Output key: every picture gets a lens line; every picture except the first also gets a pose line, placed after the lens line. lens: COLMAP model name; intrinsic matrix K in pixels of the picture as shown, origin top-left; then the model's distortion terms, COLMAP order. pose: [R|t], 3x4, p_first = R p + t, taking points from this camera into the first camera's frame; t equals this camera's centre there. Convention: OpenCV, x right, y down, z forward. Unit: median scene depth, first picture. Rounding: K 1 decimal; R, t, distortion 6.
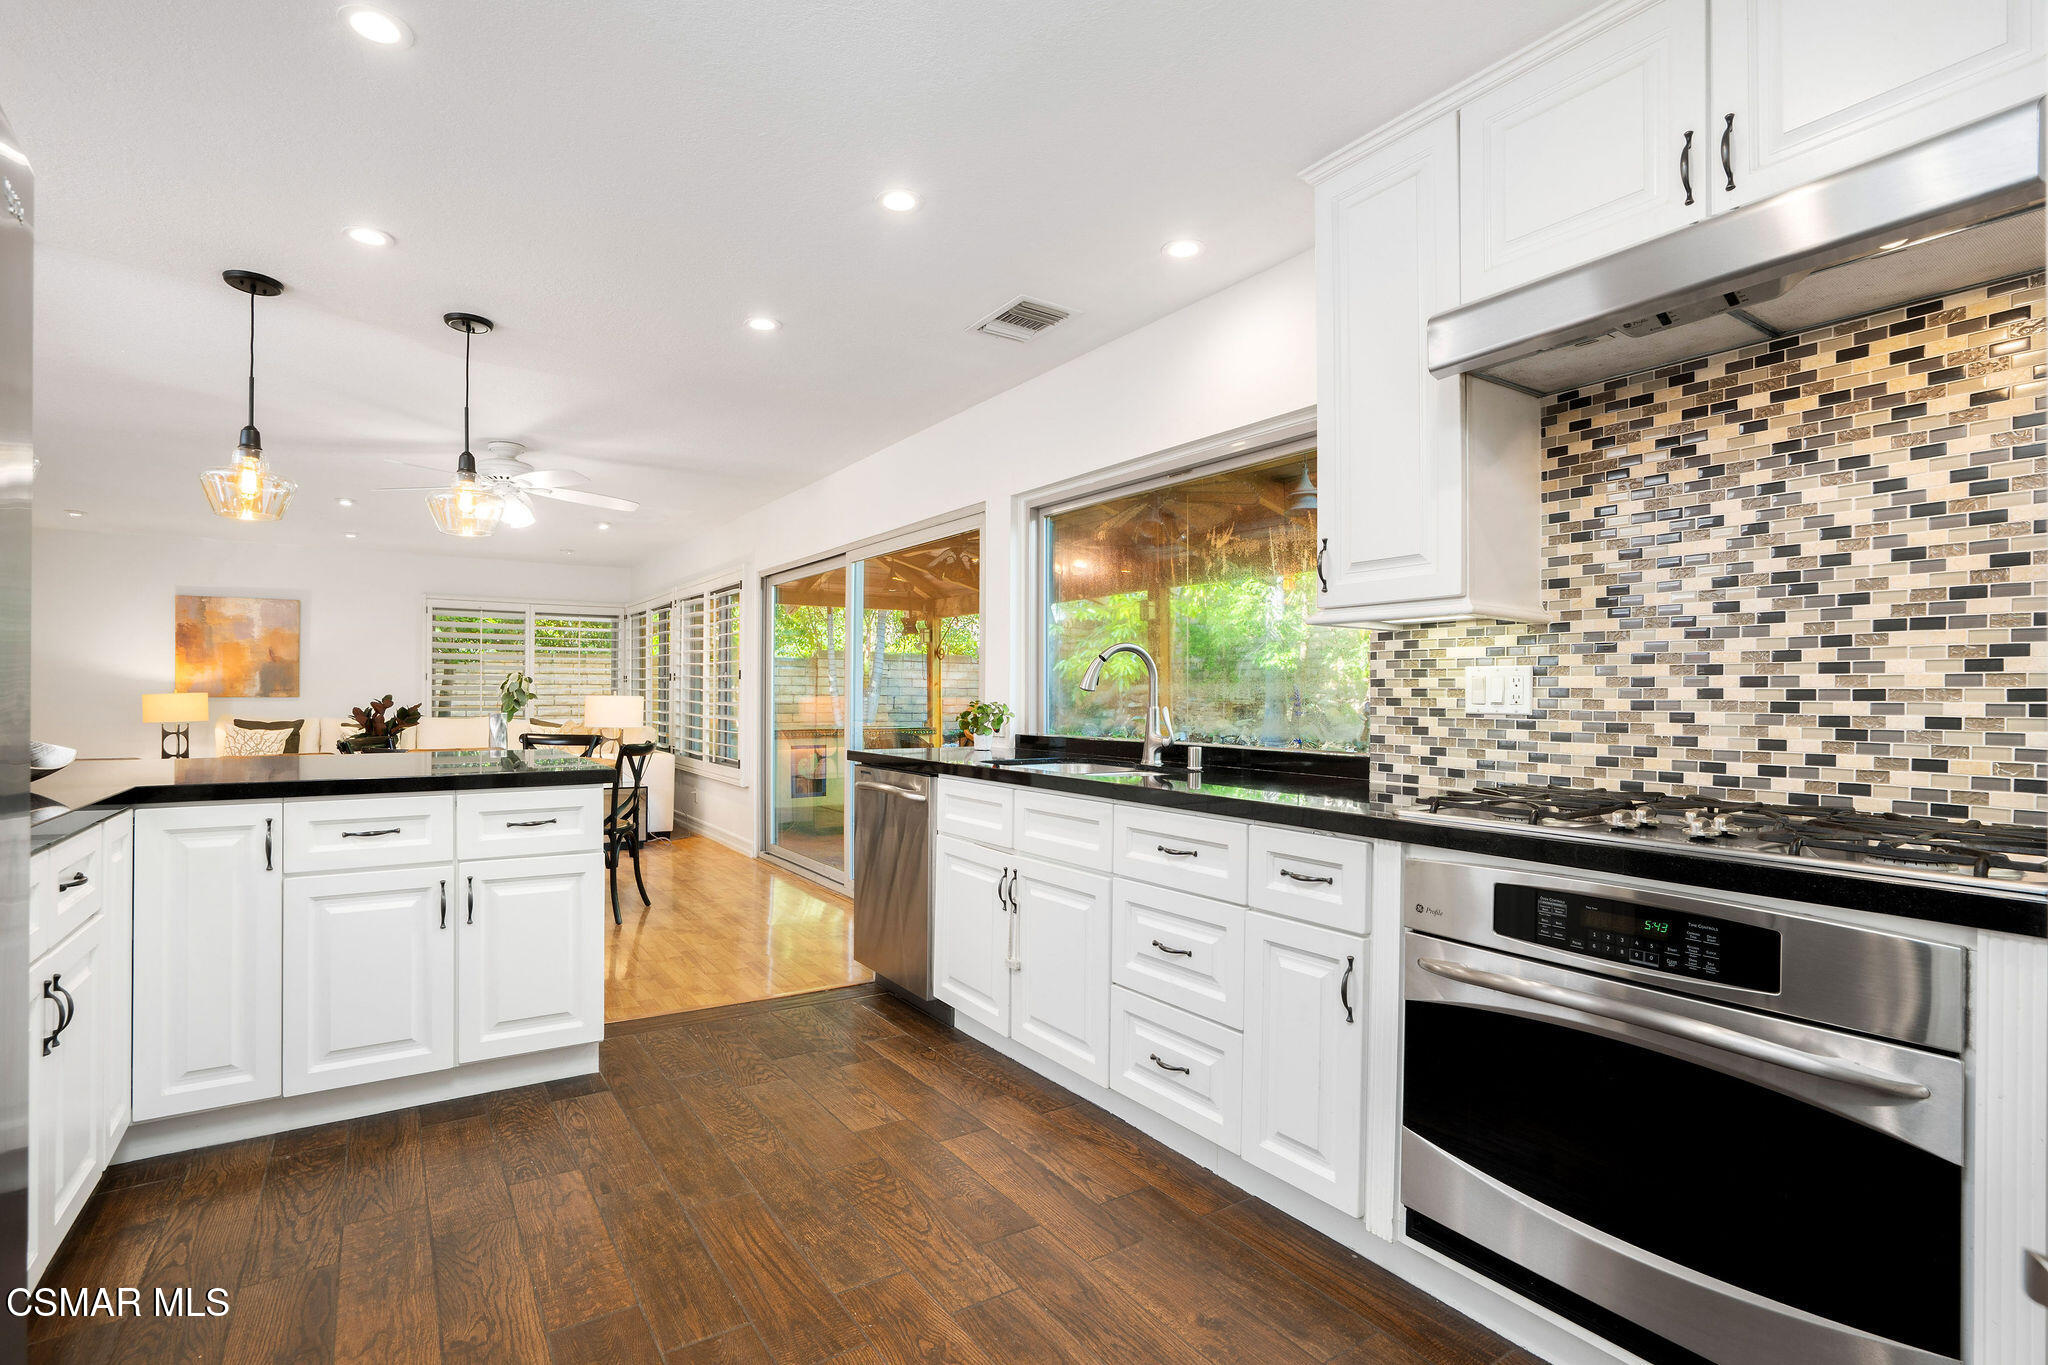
lens RADIAL K [[940.8, 0, 1025.6], [0, 940.8, 688.8], [0, 0, 1]] dist [-0.004272, -0.000379]
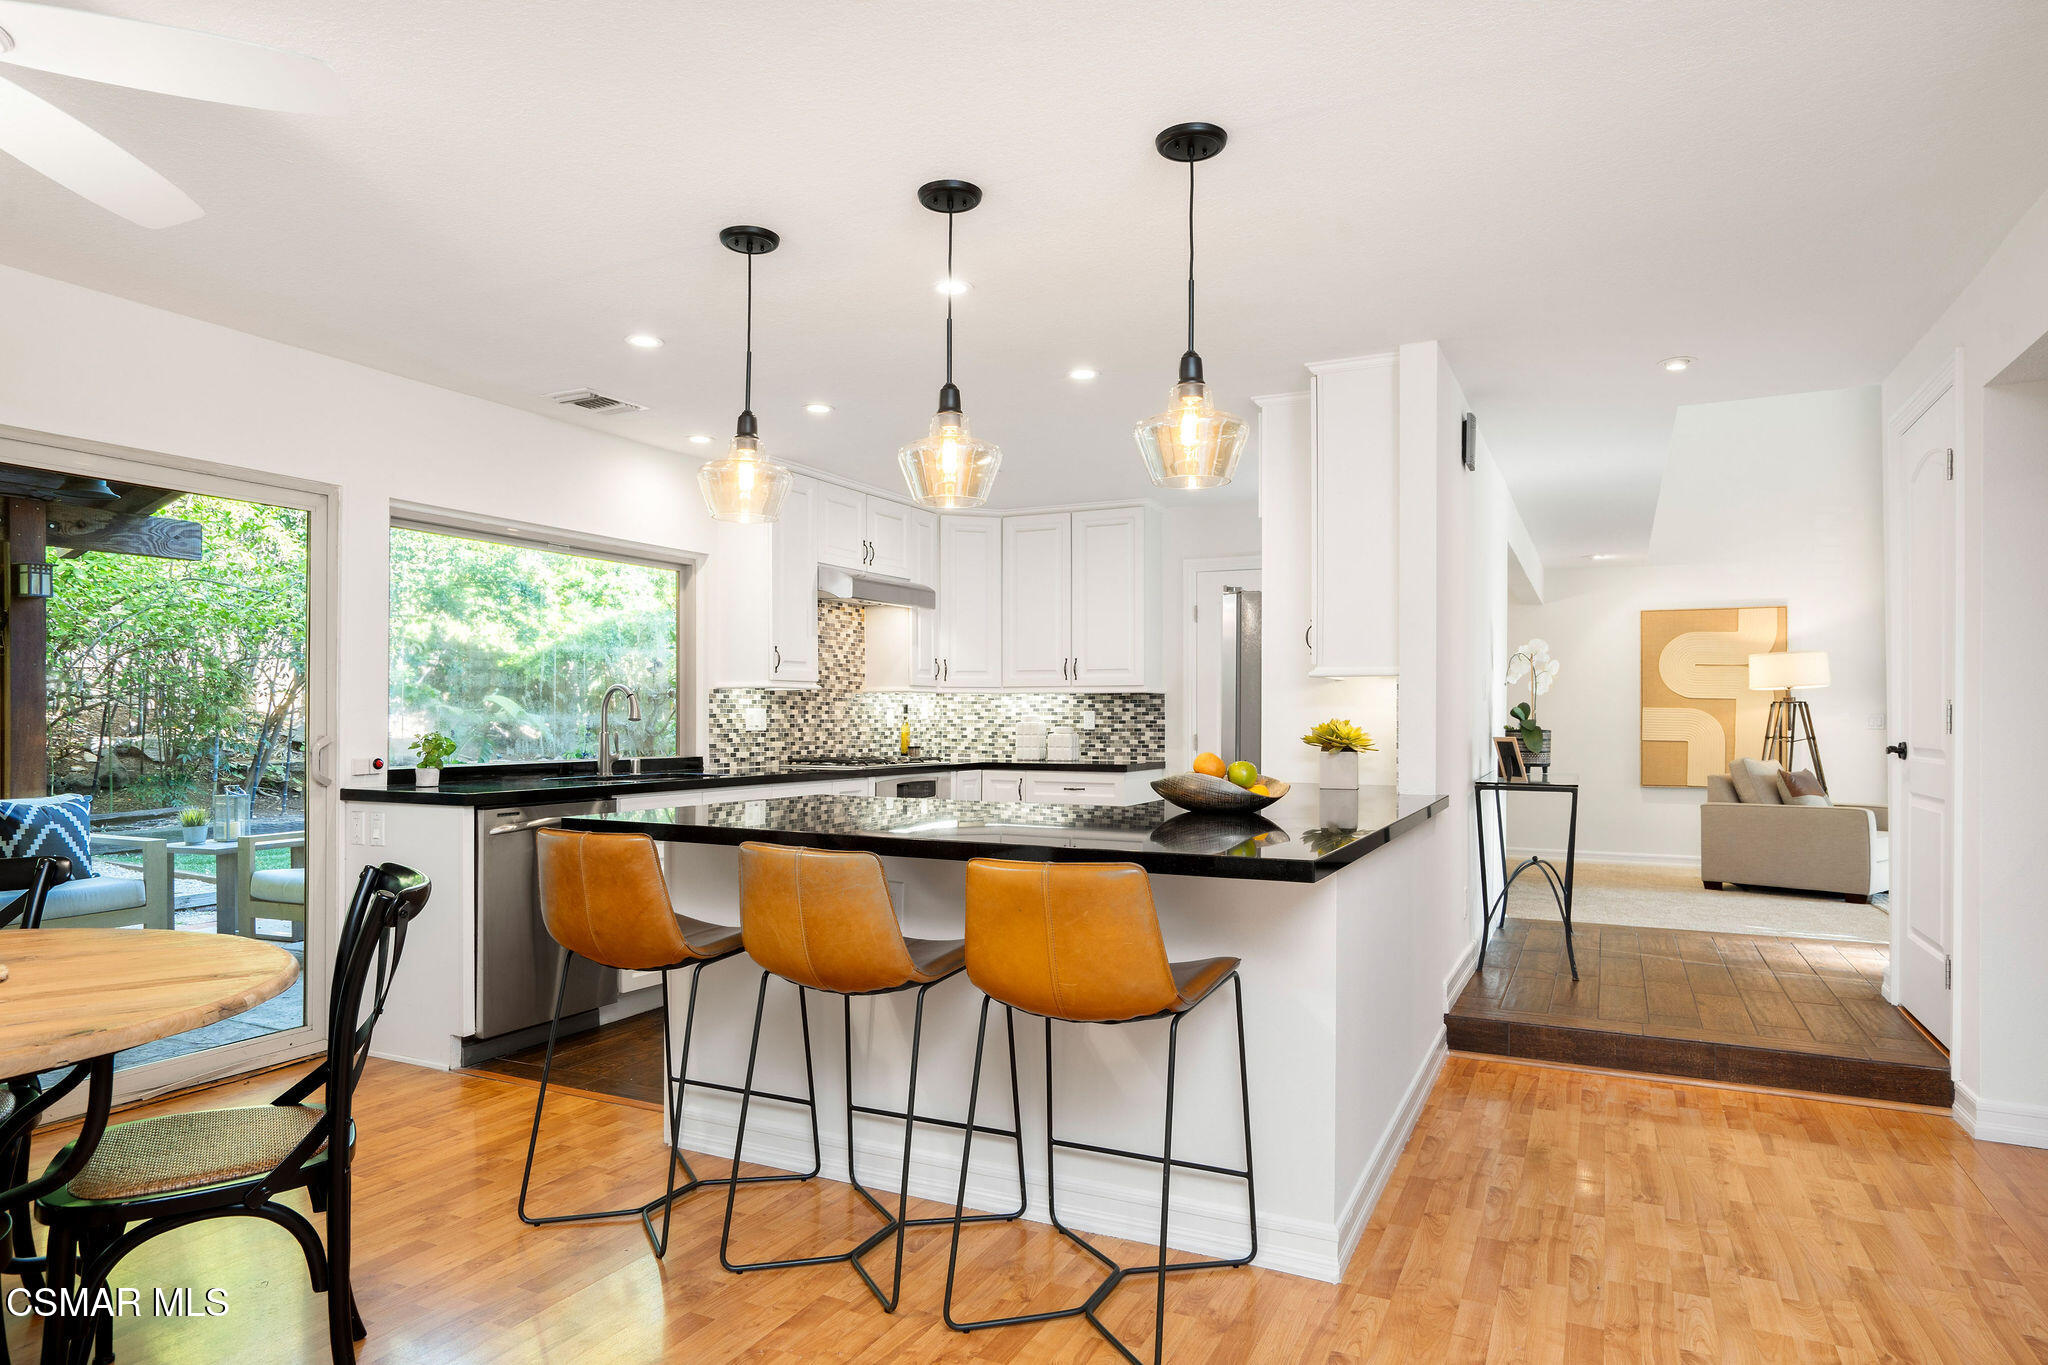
lens RADIAL K [[1181.0, 0, 1026.2], [0, 1181.0, 696.1], [0, 0, 1]] dist [-0.000239, -0.000003]
pose [[-0.477691, 0.009319, 0.878478, -2.431921], [-0.008825, 0.999842, -0.015405, -0.018351], [-0.878483, -0.015111, -0.477534, 1.939551]]
